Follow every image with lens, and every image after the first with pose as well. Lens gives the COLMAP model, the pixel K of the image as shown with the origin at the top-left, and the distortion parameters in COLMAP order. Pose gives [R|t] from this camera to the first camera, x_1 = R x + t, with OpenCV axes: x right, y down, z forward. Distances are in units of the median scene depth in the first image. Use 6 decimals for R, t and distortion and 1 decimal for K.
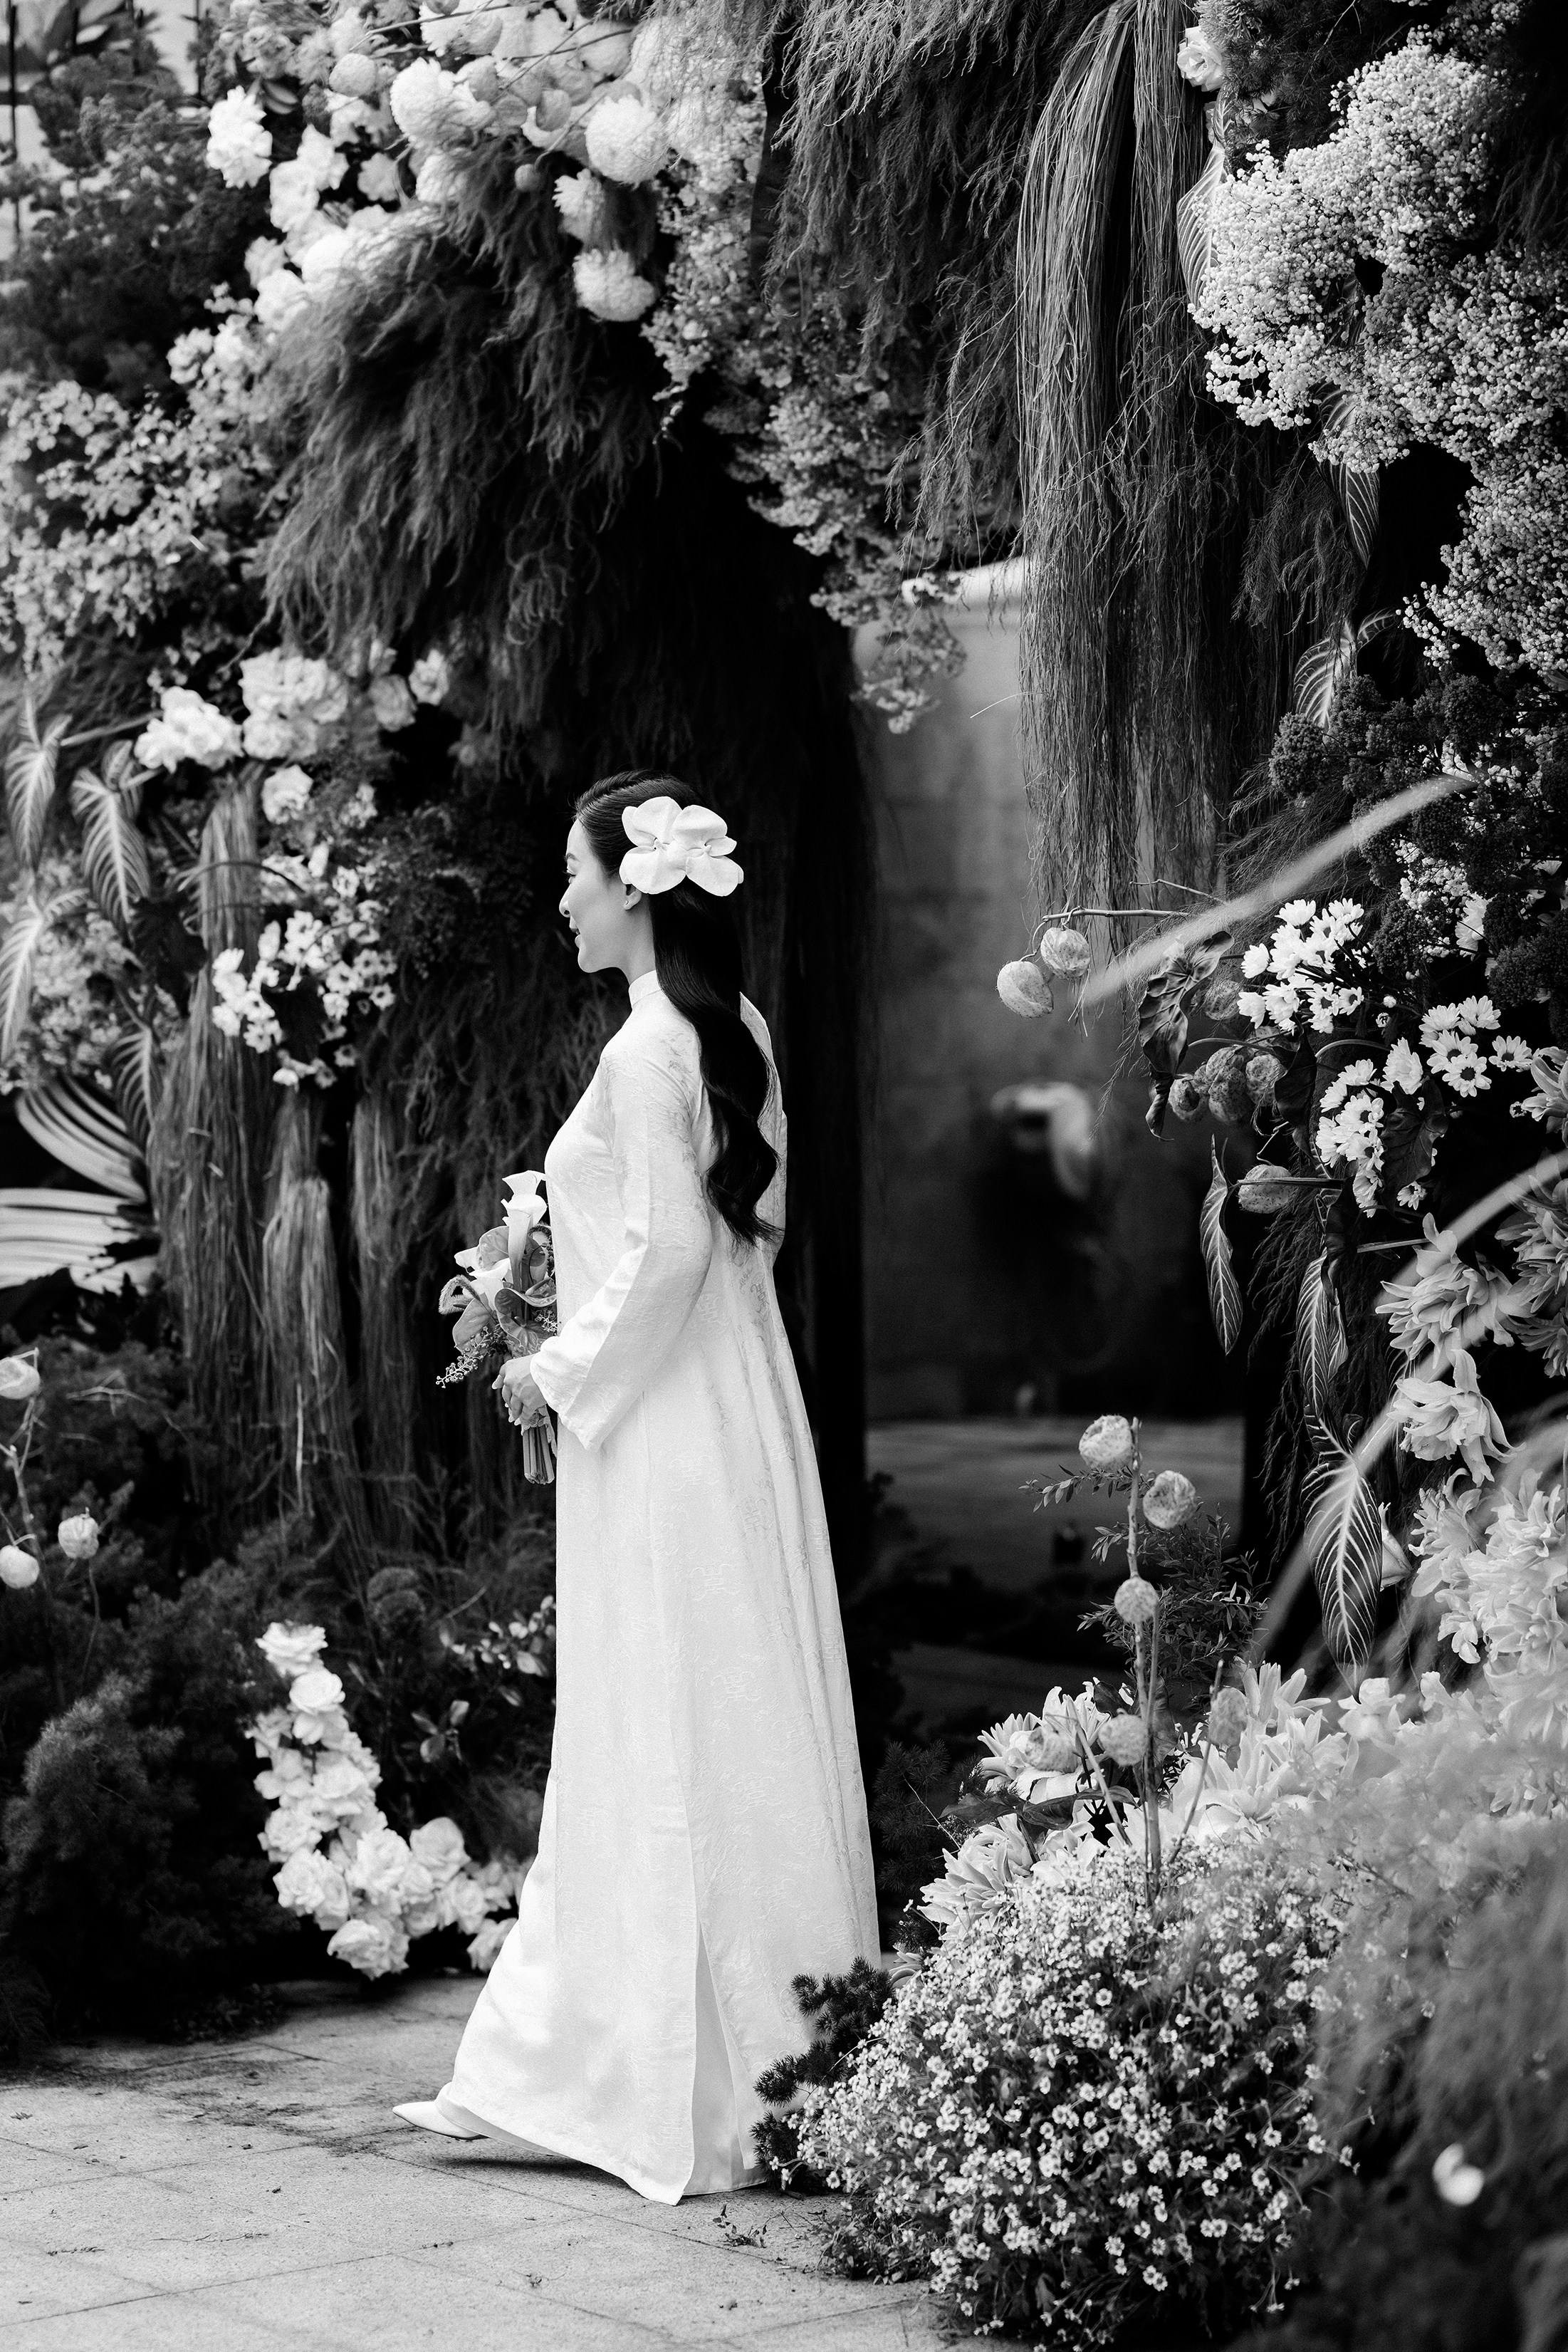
lens RADIAL K [[5583.8, 0, 782.9], [0, 5583.8, 1002.1], [0, 0, 1]] dist [0.308059, -4.491319]
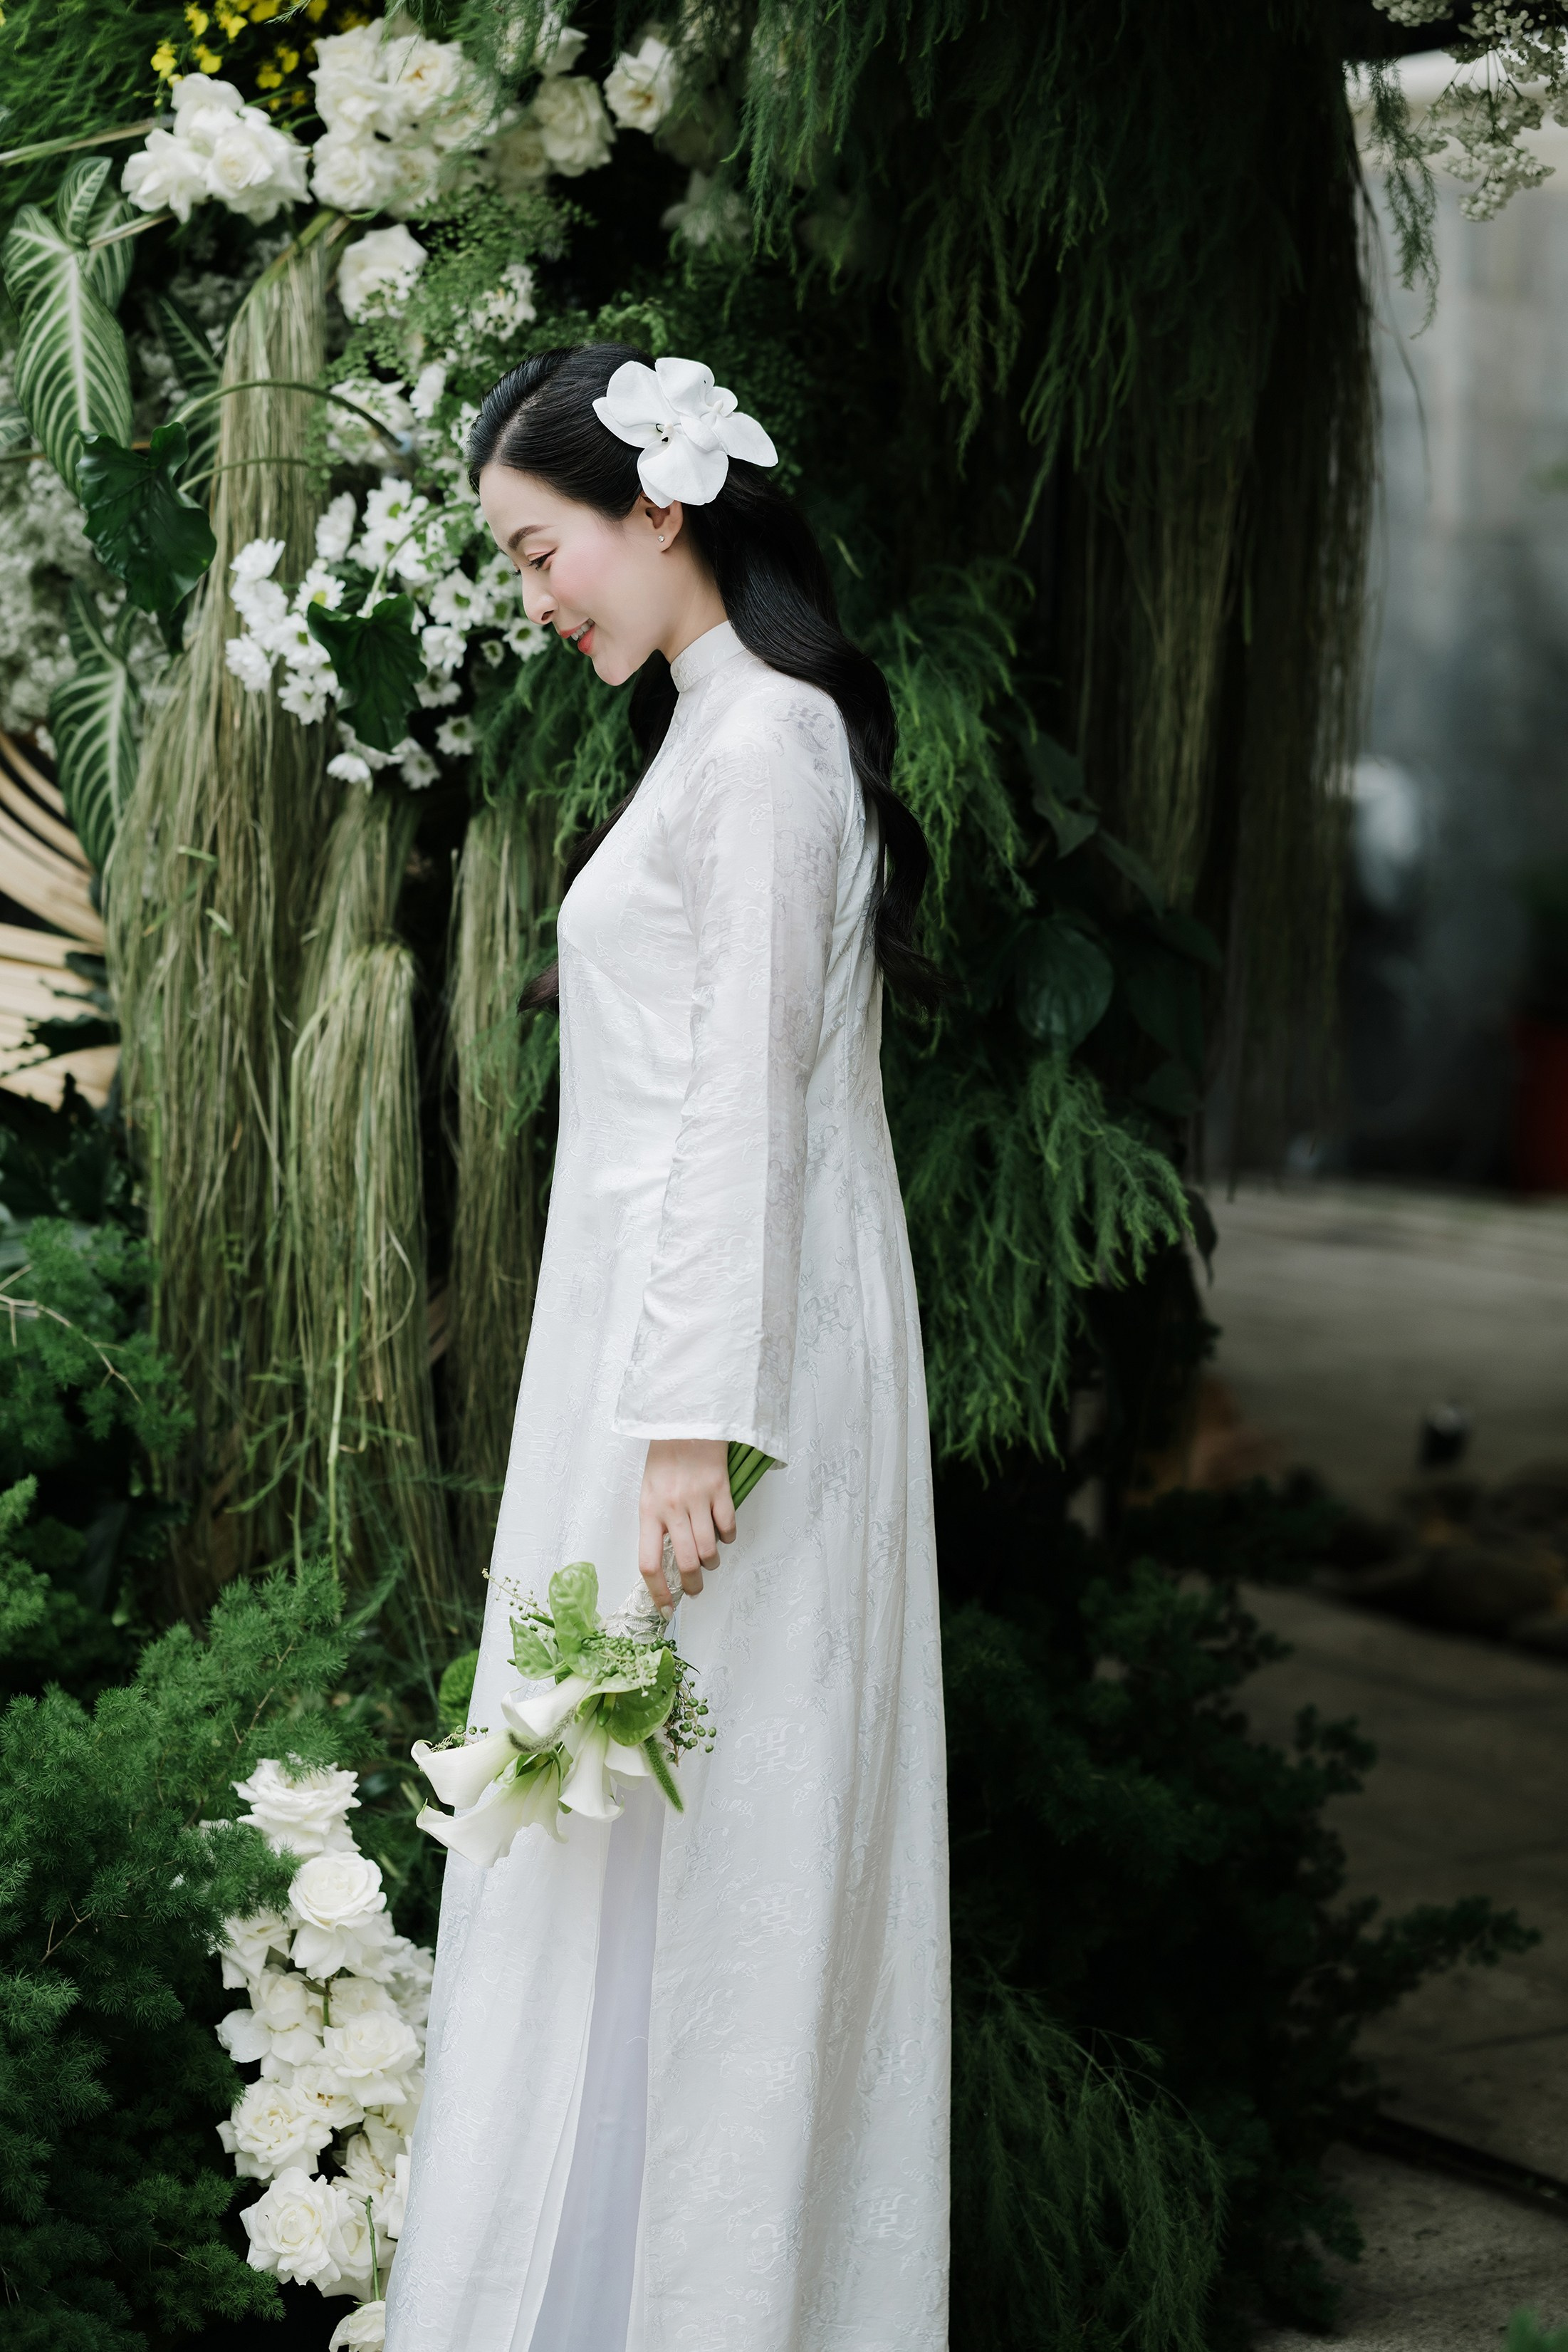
lens RADIAL K [[5720.2, 0, 784.9], [0, 5720.2, 825.6], [0, 0, 1]] dist [0.114713, -0.366627]
pose [[0.997877, 0.060538, -0.024001, -0.030024], [-0.059582, 0.997472, 0.038737, -0.005883], [0.026285, -0.037225, 0.998961, 0.415420]]
